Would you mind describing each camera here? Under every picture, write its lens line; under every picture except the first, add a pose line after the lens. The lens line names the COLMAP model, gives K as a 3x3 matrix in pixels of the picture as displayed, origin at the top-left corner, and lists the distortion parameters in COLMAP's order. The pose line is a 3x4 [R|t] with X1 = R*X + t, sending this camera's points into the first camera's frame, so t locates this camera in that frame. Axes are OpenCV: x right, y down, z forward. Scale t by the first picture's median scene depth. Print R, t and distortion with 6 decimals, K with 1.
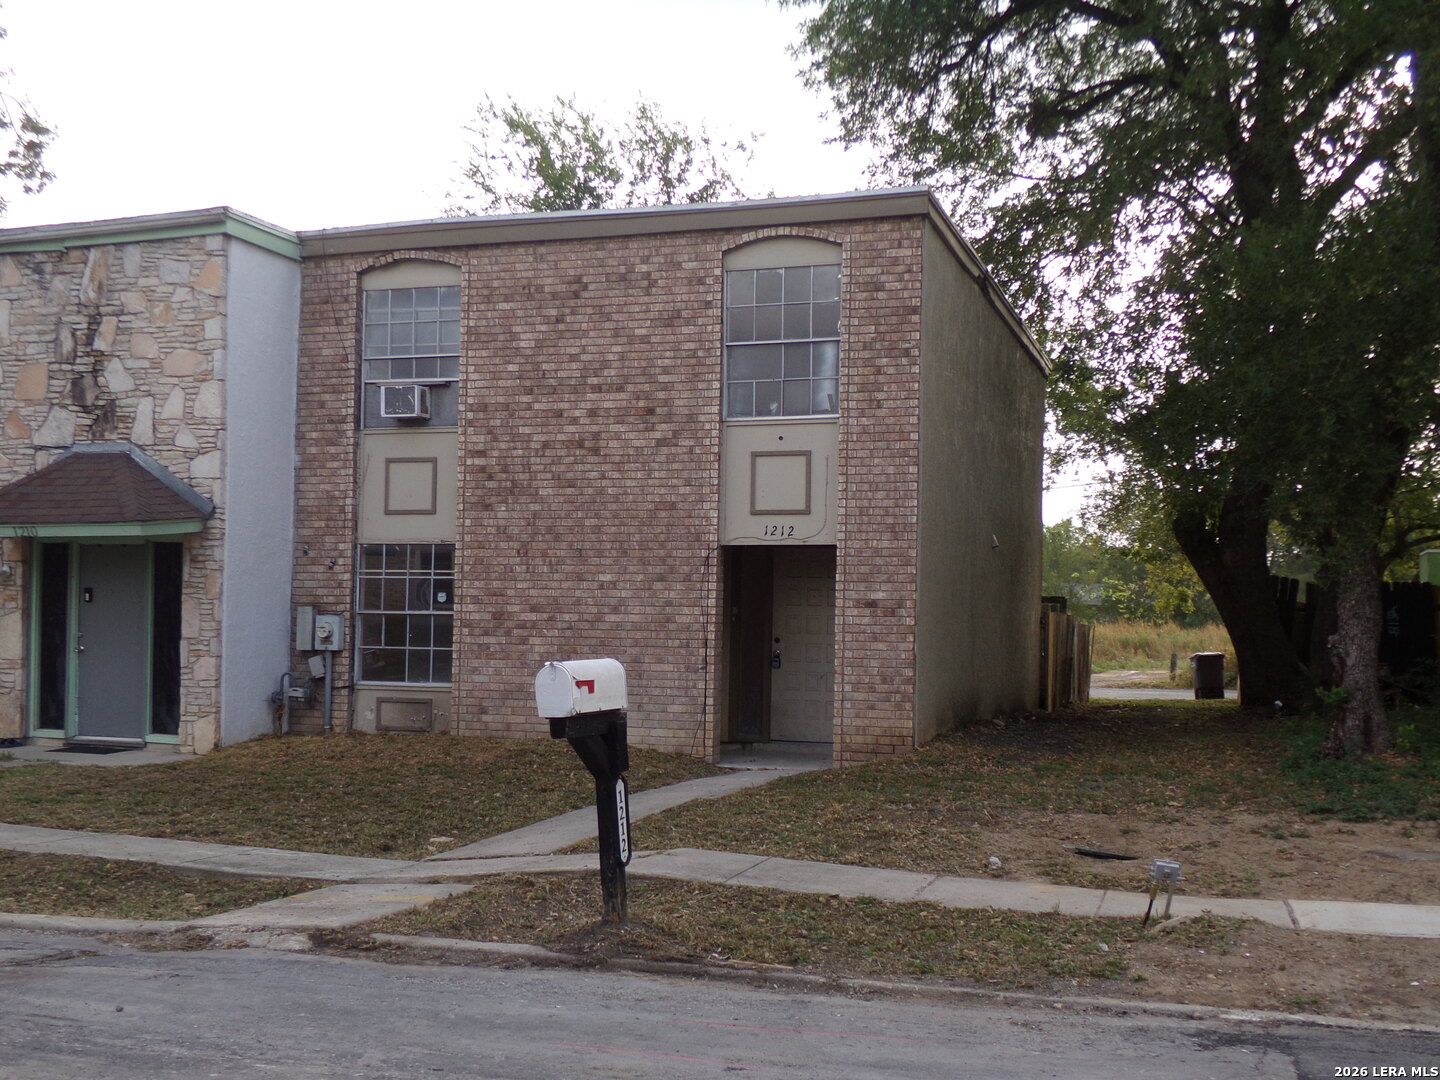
lens RADIAL K [[1523.2, 0, 720.0], [0, 1523.2, 540.0], [0, 0, 1]] dist [0.006068, -0.588619]
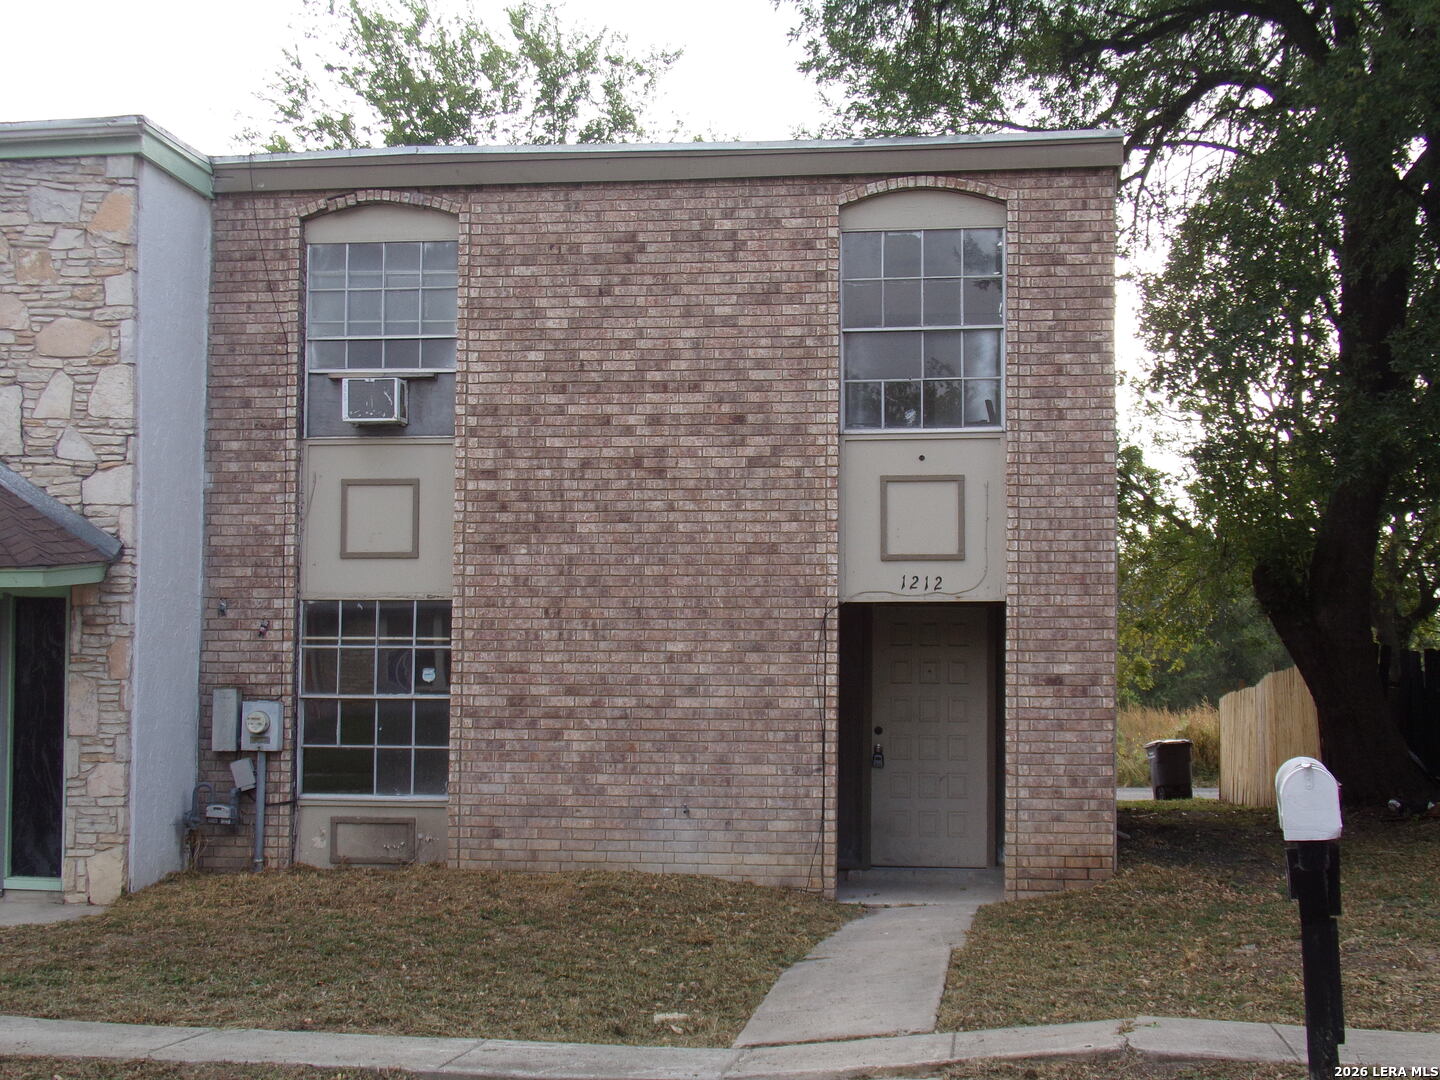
lens RADIAL K [[2015.1, 0, 720.0], [0, 2015.1, 540.0], [0, 0, 1]] dist [-0.103865, 0.030458]
pose [[0.985378, 0.005512, 0.170293, -0.217539], [-0.000765, 0.999610, -0.027931, 0.000593], [-0.170380, 0.027392, 0.984998, 0.049656]]
